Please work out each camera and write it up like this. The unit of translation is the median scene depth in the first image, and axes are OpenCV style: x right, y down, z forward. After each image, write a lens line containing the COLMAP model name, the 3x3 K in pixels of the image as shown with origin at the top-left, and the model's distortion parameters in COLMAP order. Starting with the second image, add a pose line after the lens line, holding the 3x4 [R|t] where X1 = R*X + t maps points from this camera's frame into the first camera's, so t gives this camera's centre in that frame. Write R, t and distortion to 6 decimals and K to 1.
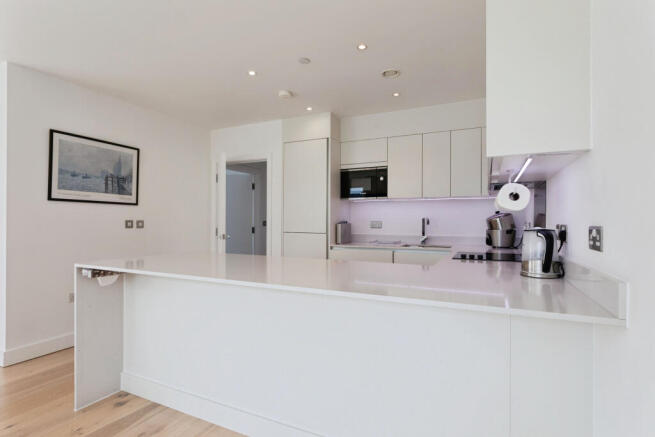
lens RADIAL K [[332.8, 0, 327.5], [0, 332.8, 218.5], [0, 0, 1]] dist [-0.002880, -0.000514]
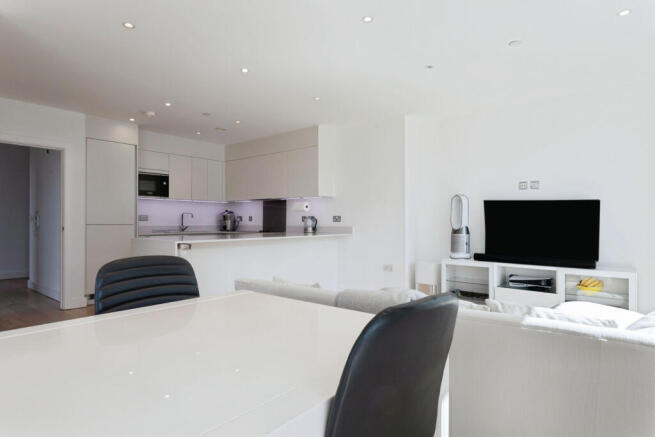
lens RADIAL K [[373.4, 0, 327.5], [0, 373.4, 218.5], [0, 0, 1]] dist [0.000252, -0.000210]
pose [[0.234926, 0.003628, 0.972006, -1.160832], [-0.006984, 0.999974, -0.002045, 0.021221], [-0.971988, -0.006308, 0.234945, 0.005190]]
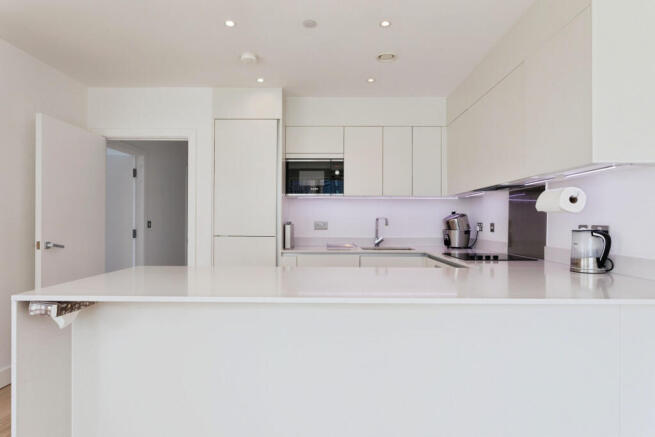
lens RADIAL K [[393.3, 0, 327.5], [0, 393.3, 218.5], [0, 0, 1]] dist [-0.003386, -0.000362]
pose [[0.904488, 0.003833, 0.426482, -0.301566], [-0.004384, 0.999990, 0.000310, 0.000027], [-0.426477, -0.002150, 0.904496, 0.079953]]
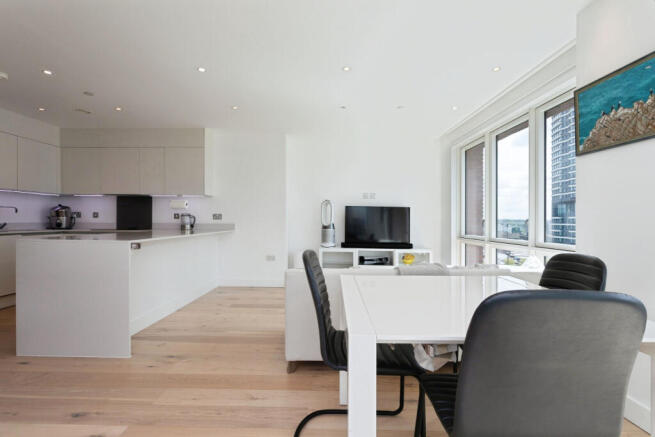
lens RADIAL K [[321.8, 0, 327.5], [0, 321.8, 218.5], [0, 0, 1]] dist [0.001764, 0.000314]
pose [[-0.417250, -0.003158, 0.908786, -1.177513], [-0.015871, 0.999867, -0.003812, 0.024905], [-0.908653, -0.016014, -0.417244, 0.450938]]
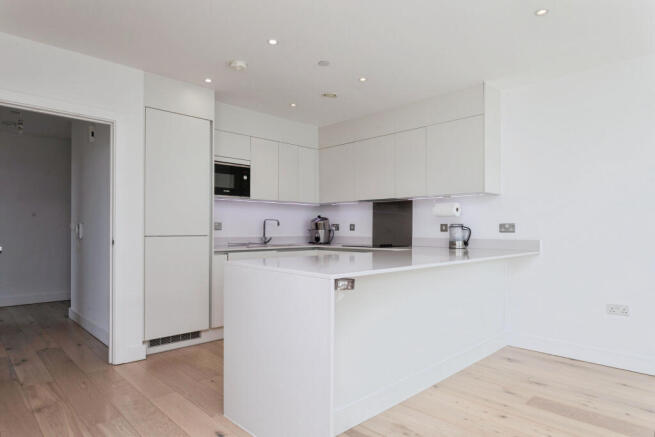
lens RADIAL K [[391.6, 0, 327.8], [0, 391.6, 228.4], [0, 0, 1]] dist [-0.002883, -0.000479]
pose [[0.336102, 0.000015, 0.941826, -0.825790], [-0.007680, 0.999967, 0.002725, 0.021080], [-0.941794, -0.008149, 0.336091, 0.400511]]
